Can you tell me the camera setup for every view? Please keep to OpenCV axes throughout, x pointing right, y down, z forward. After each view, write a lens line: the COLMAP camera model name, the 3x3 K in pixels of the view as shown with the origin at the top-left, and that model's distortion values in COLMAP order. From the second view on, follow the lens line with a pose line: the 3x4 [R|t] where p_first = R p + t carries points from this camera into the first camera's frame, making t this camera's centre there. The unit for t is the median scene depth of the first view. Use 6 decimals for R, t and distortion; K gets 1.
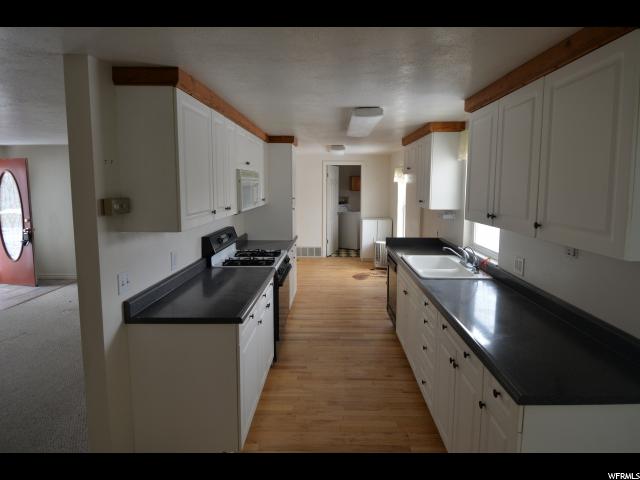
lens RADIAL K [[357.1, 0, 326.0], [0, 357.1, 218.4], [0, 0, 1]] dist [0.033581, -0.039658]
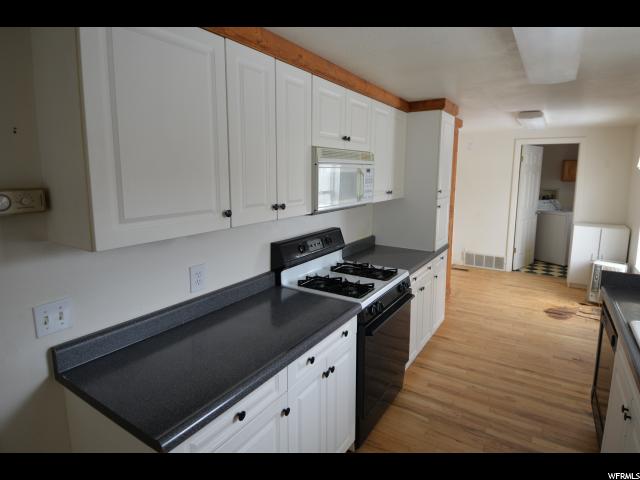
lens RADIAL K [[357.1, 0, 326.0], [0, 357.1, 218.4], [0, 0, 1]] dist [0.033581, -0.039658]
pose [[0.856353, 0.069570, -0.511683, 0.062686], [-0.052840, 0.997487, 0.047188, -0.020577], [0.513680, -0.013372, 0.857878, 0.243959]]
